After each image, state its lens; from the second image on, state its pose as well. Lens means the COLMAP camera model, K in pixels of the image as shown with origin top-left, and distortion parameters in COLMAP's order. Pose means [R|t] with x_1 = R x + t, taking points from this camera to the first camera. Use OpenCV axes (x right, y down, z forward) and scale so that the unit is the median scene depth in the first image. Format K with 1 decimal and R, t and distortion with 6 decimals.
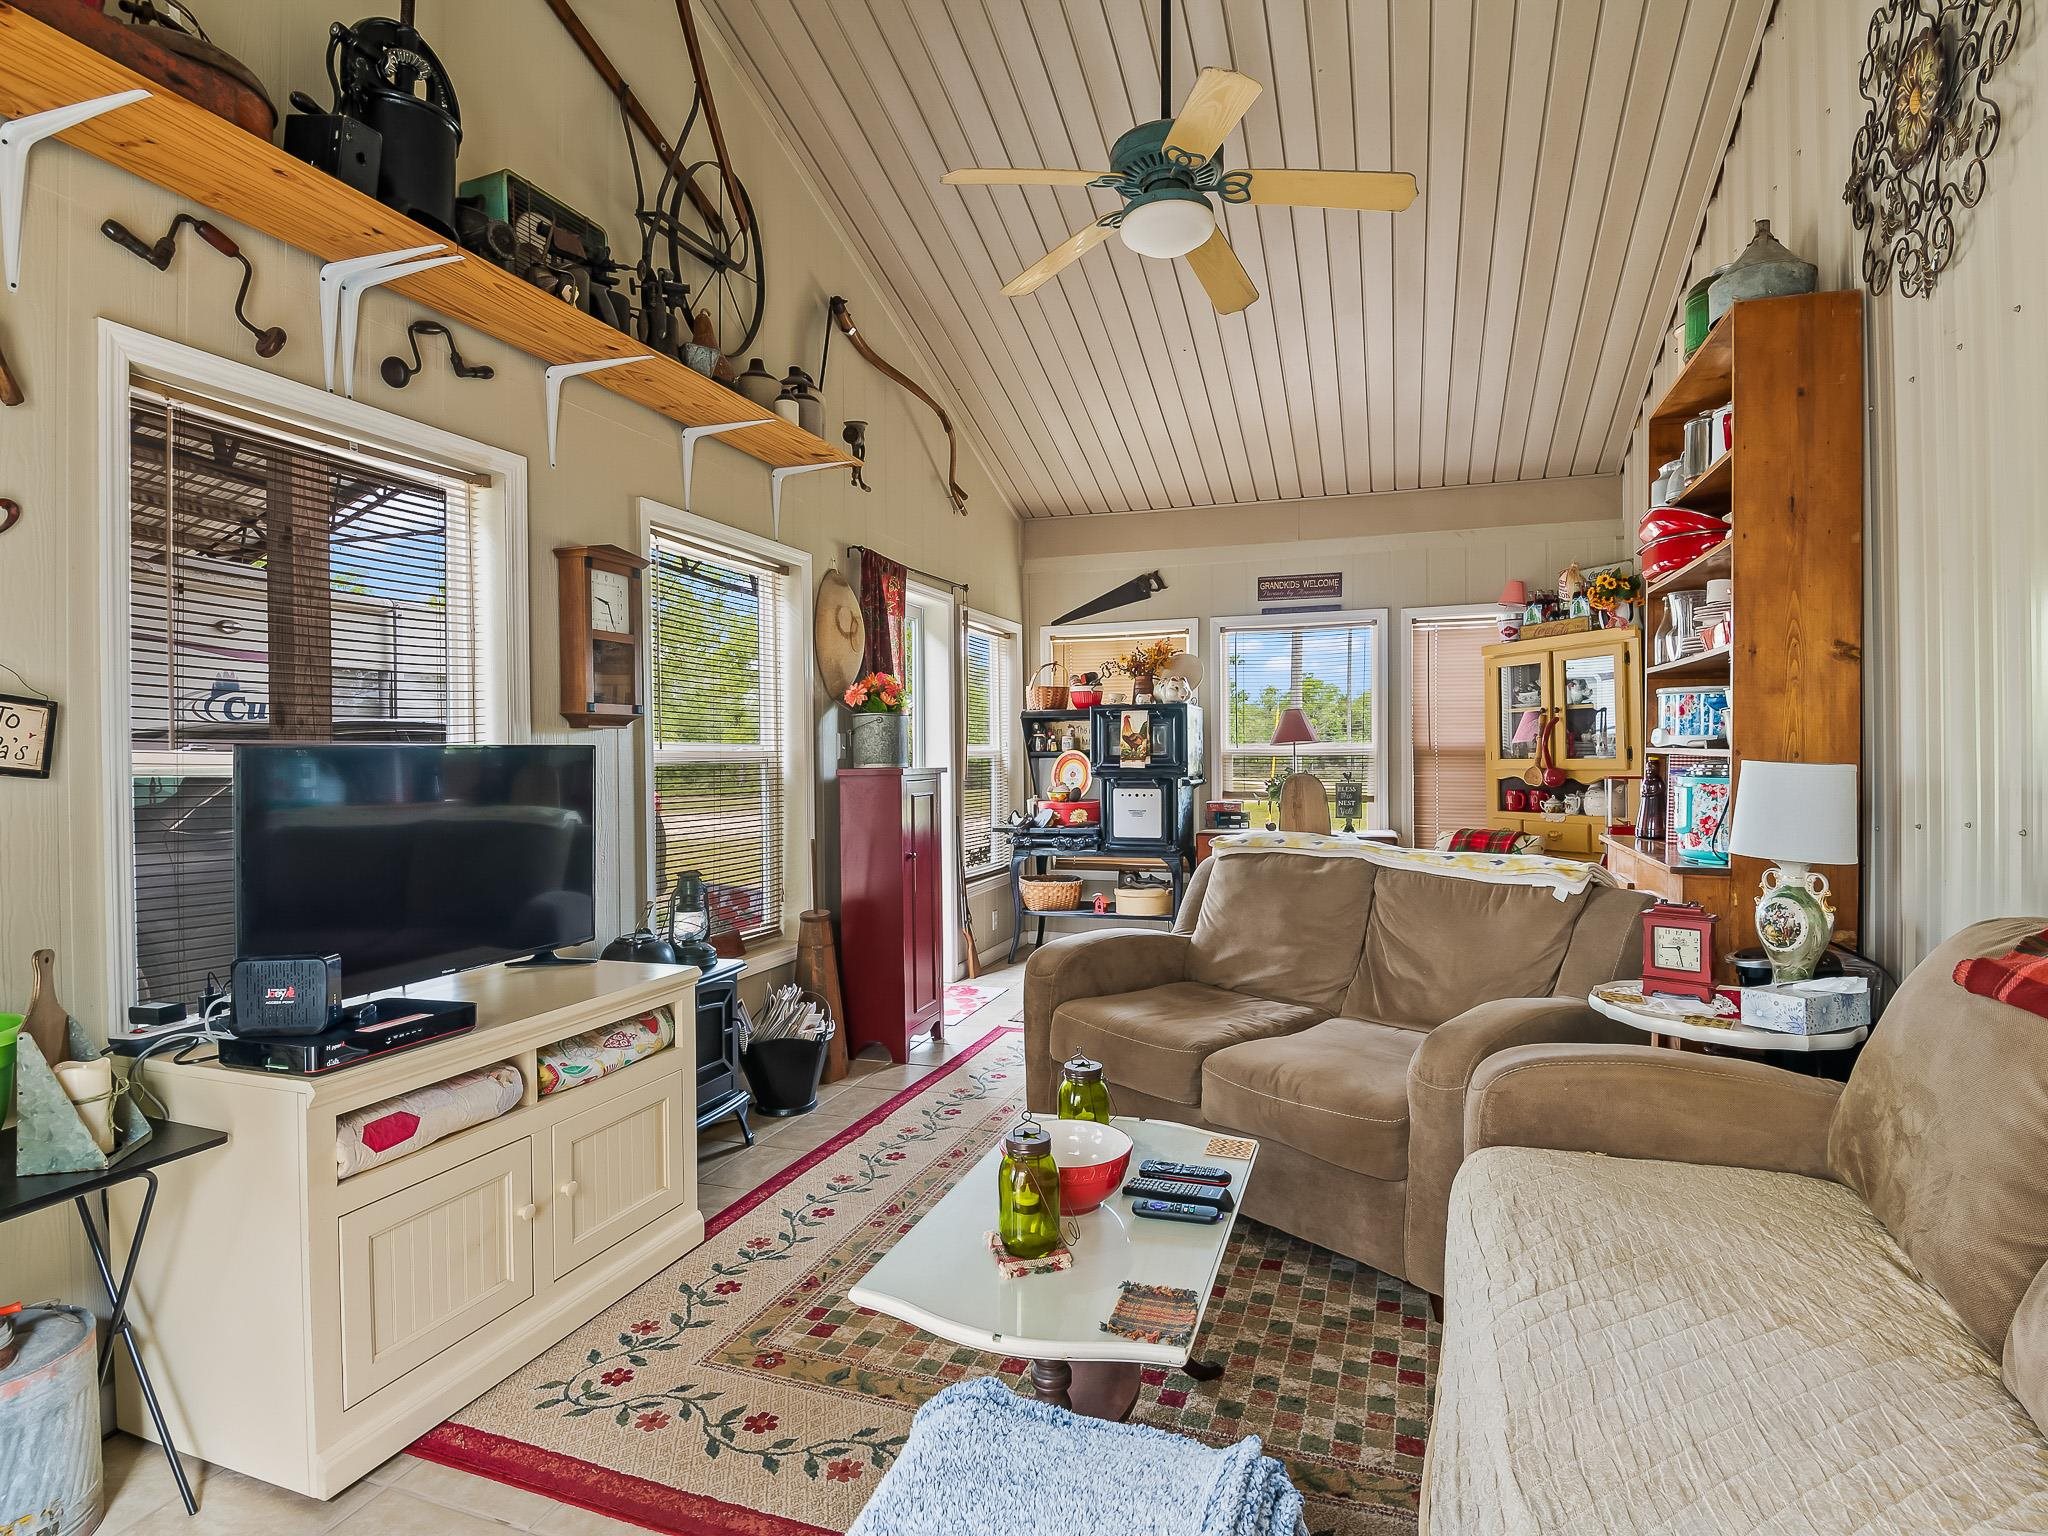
lens RADIAL K [[1075.8, 0, 1021.3], [0, 1075.8, 765.4], [0, 0, 1]] dist [-0.000515, -0.002721]
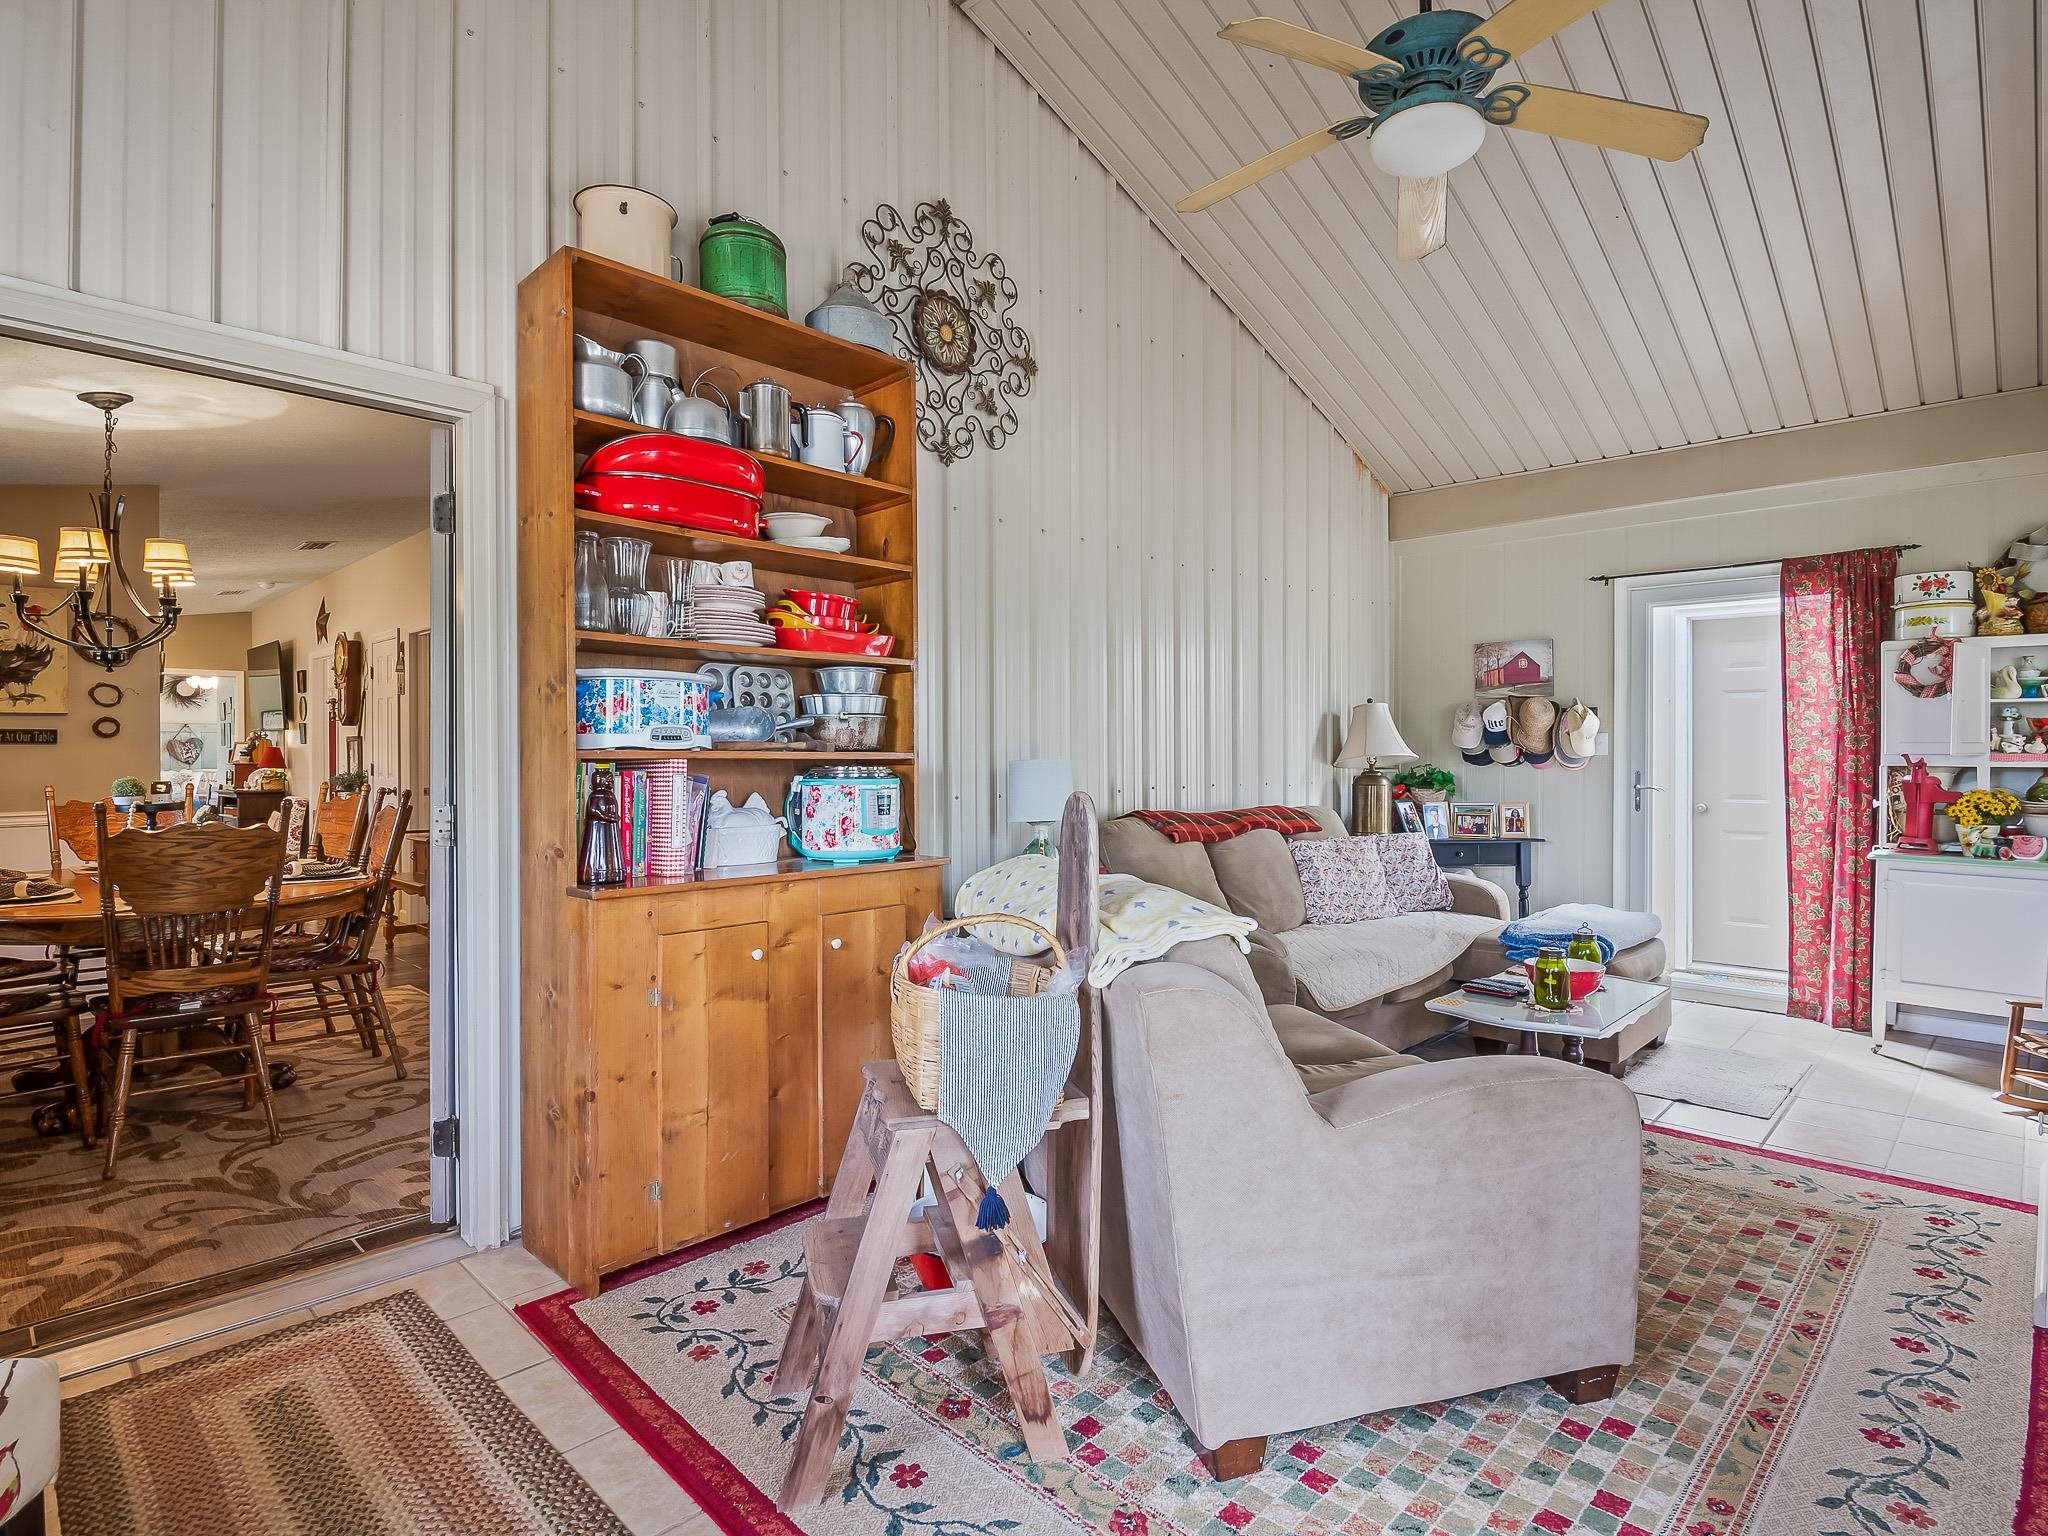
lens RADIAL K [[1075.8, 0, 1021.7], [0, 1075.8, 758.6], [0, 0, 1]] dist [-0.000515, -0.002721]
pose [[-0.907098, 0.000931, 0.420918, 0.086487], [0.005819, 0.999930, 0.010327, -0.027141], [-0.420879, 0.011816, -0.907040, 2.305606]]
